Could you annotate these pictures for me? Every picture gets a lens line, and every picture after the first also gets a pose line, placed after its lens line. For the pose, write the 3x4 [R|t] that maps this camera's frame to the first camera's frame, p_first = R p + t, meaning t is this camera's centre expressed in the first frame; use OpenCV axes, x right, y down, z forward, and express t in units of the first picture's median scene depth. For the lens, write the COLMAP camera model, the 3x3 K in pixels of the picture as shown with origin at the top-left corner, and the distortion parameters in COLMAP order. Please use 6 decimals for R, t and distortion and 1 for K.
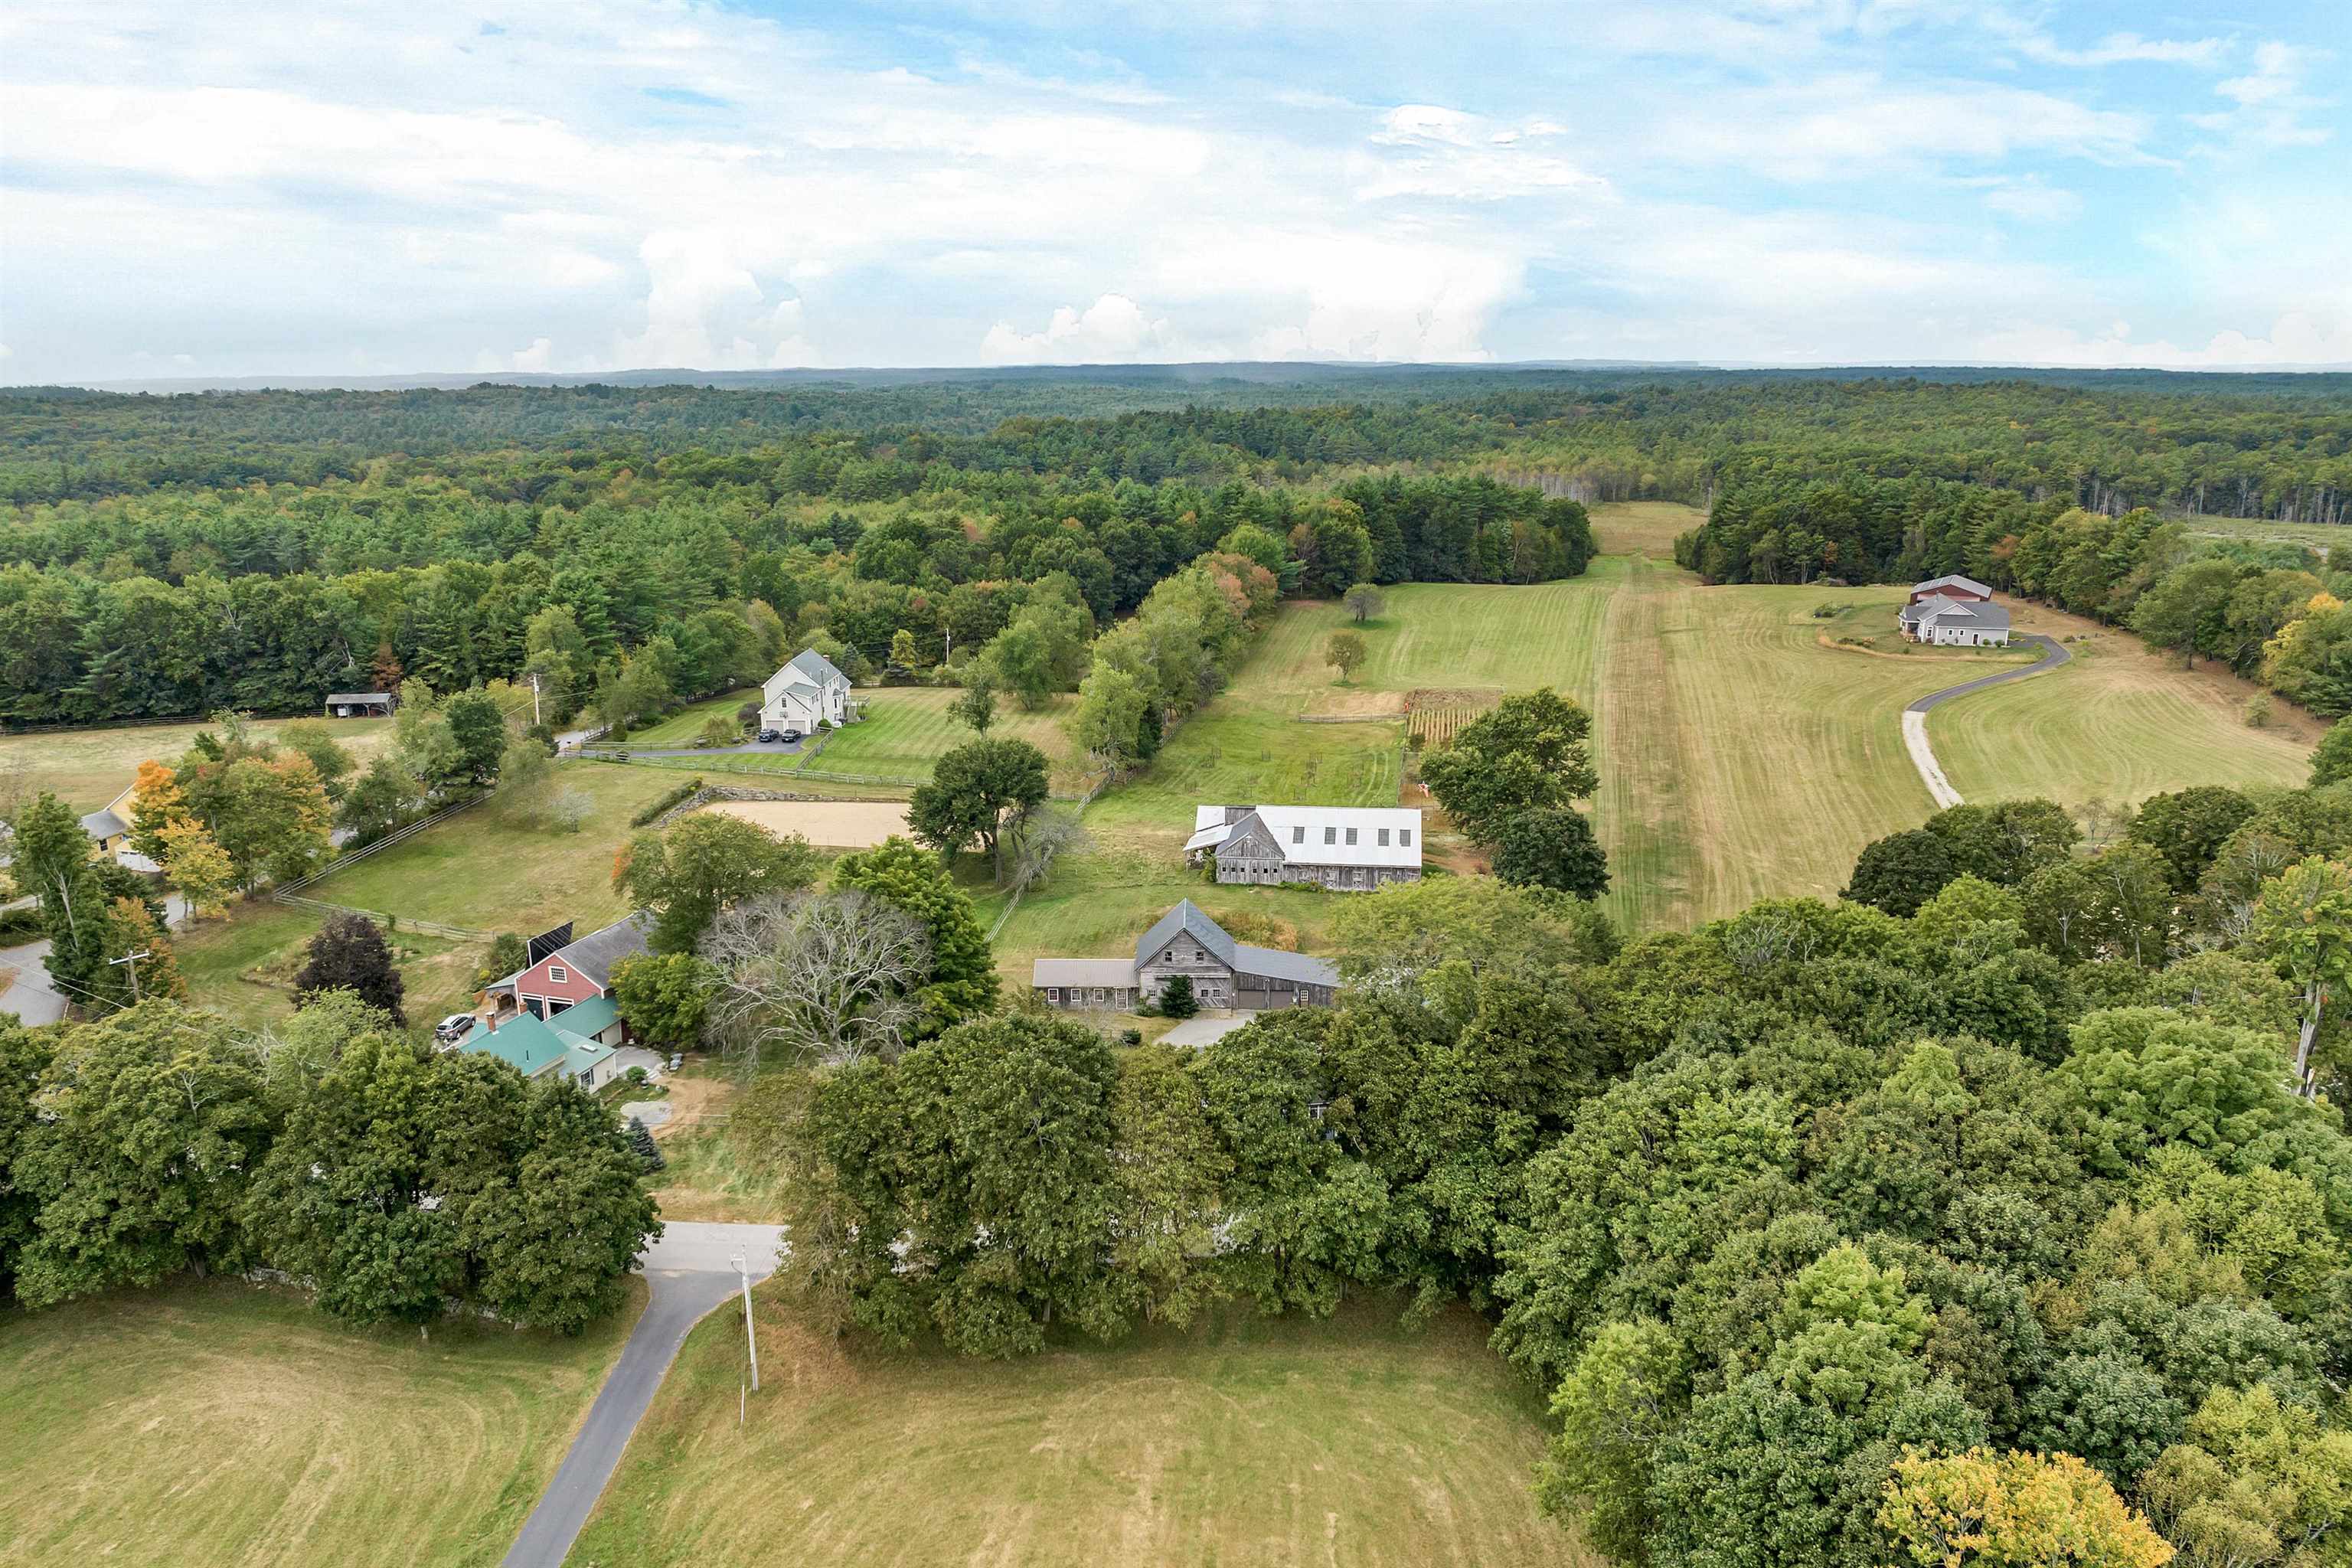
lens RADIAL K [[1688.0, 0, 1150.7], [0, 1688.0, 772.0], [0, 0, 1]] dist [-0.043038, 0.006424]
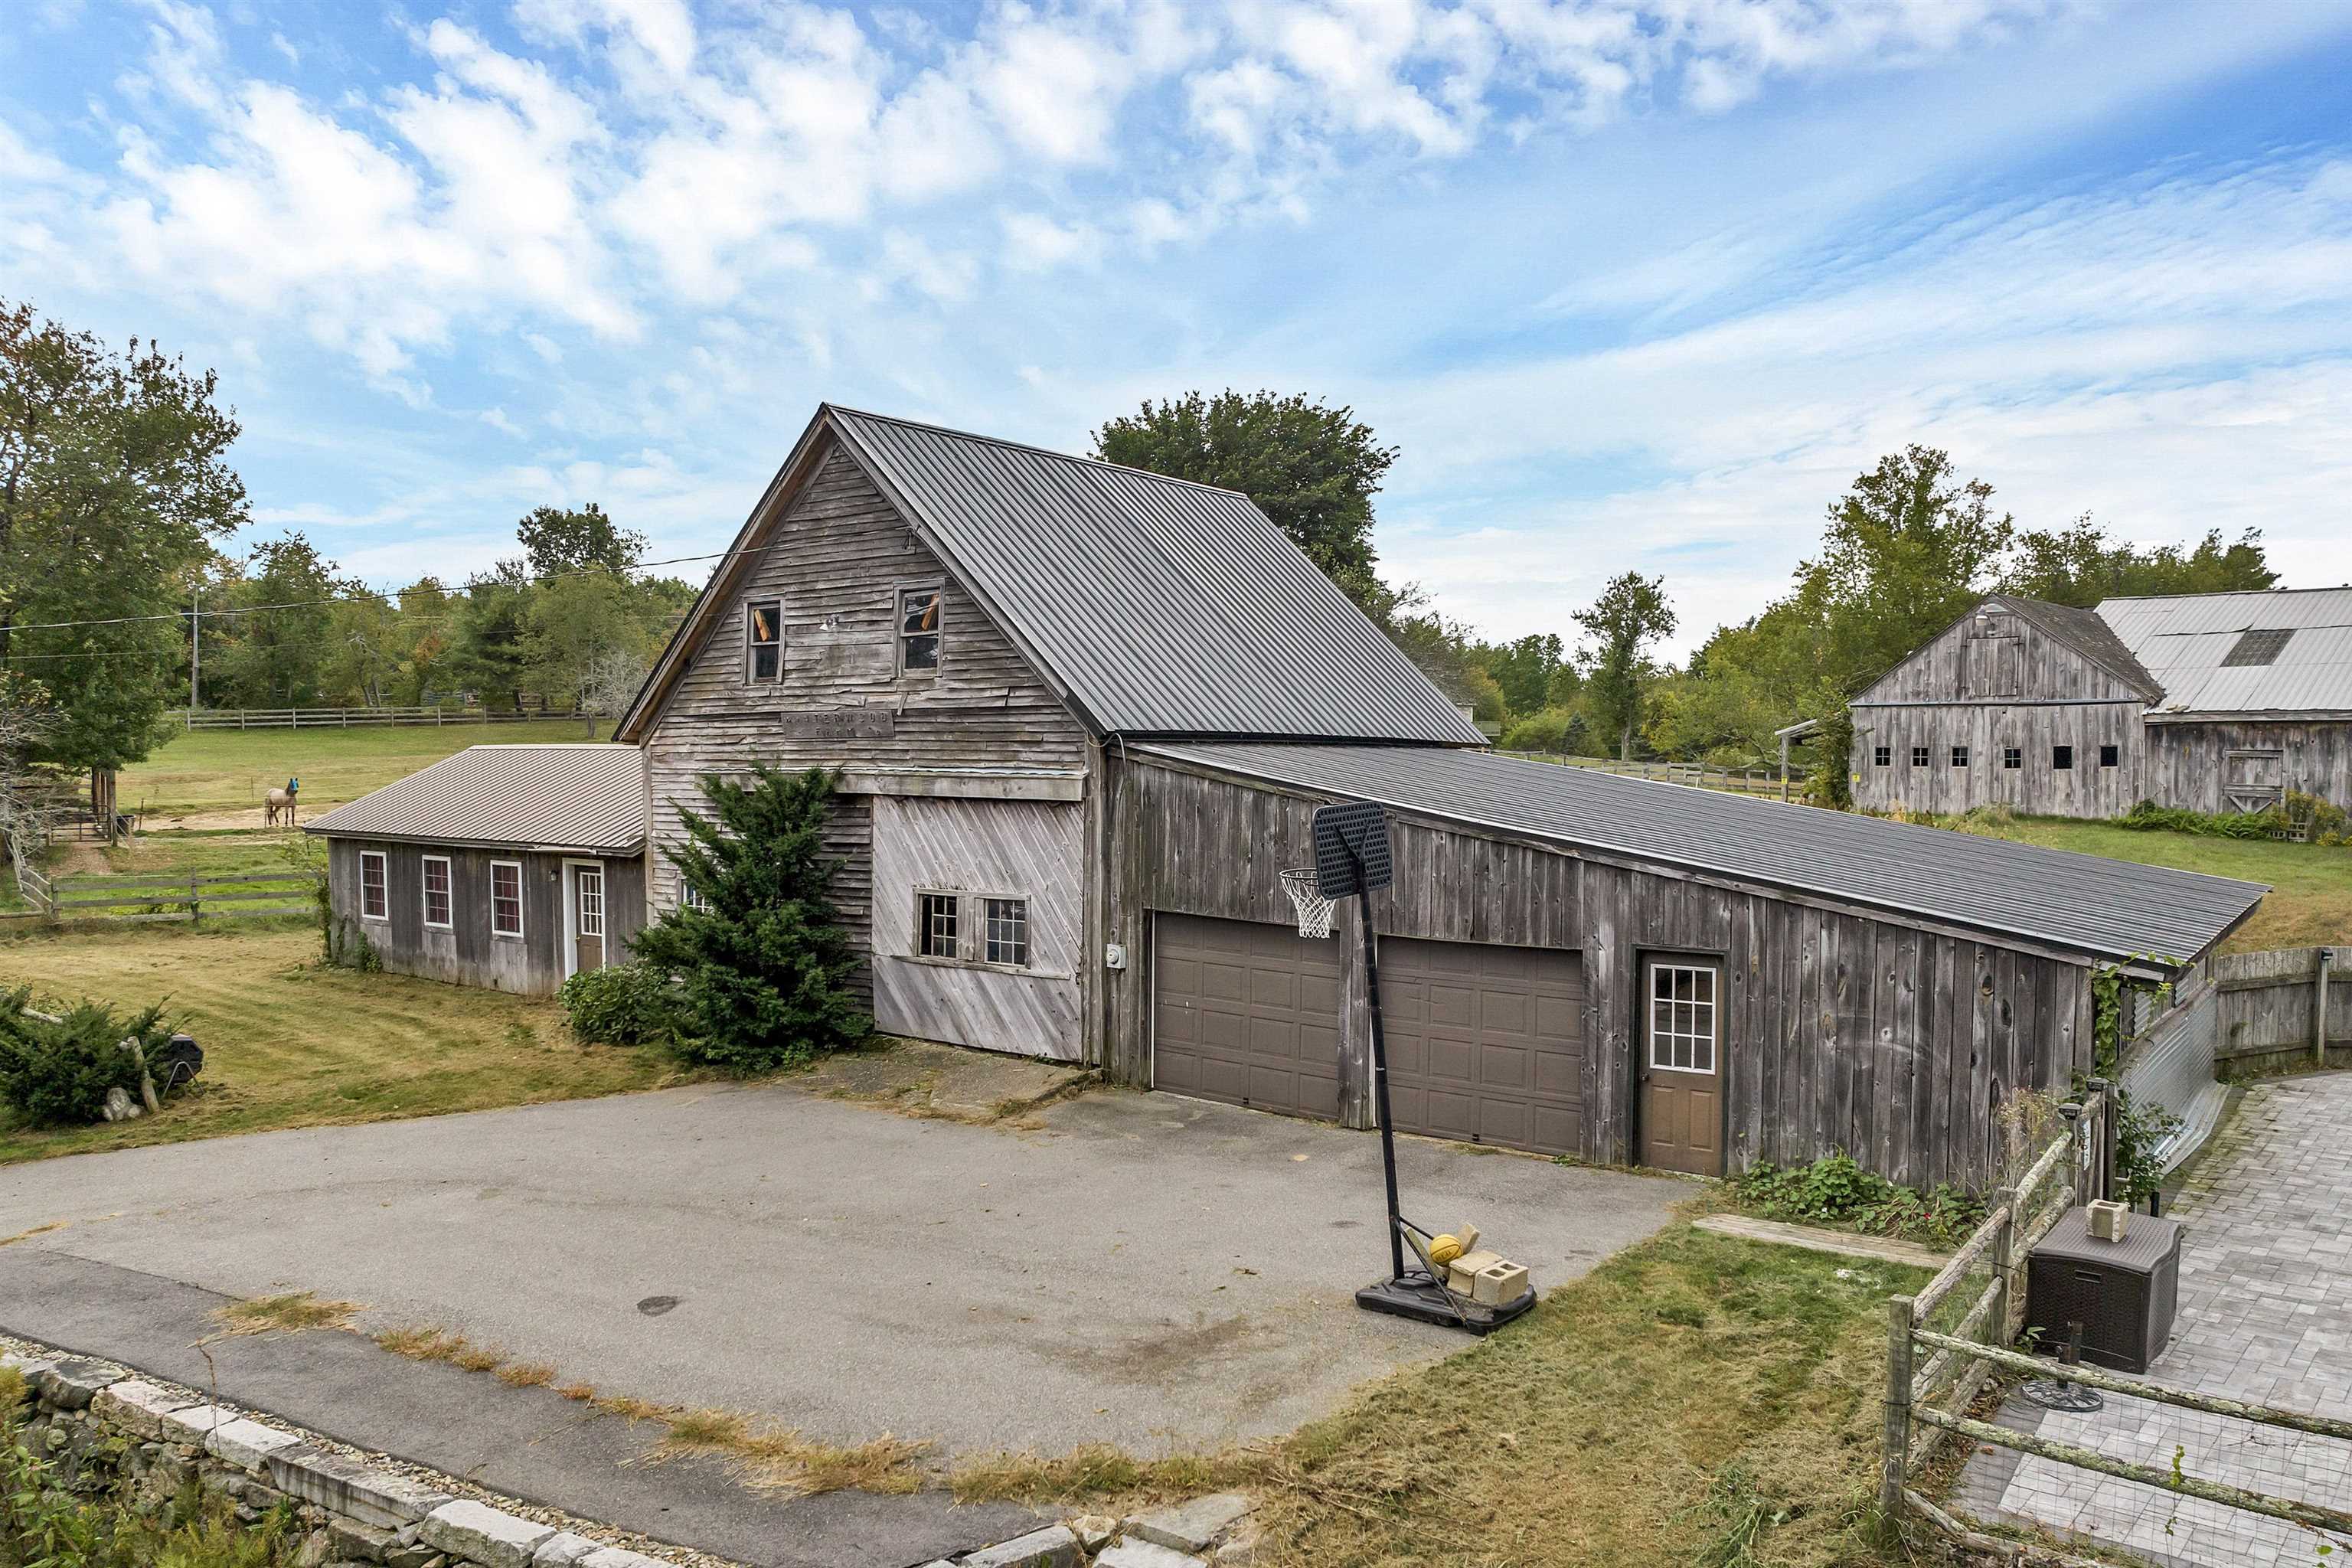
lens RADIAL K [[1688.0, 0, 1176.7], [0, 1688.0, 783.2], [0, 0, 1]] dist [-0.043038, 0.006424]
pose [[0.809026, 0.000314, -0.587773, 0.123239], [-0.136626, 0.972709, -0.187536, 0.142529], [0.571673, 0.232027, 0.786990, 0.906112]]
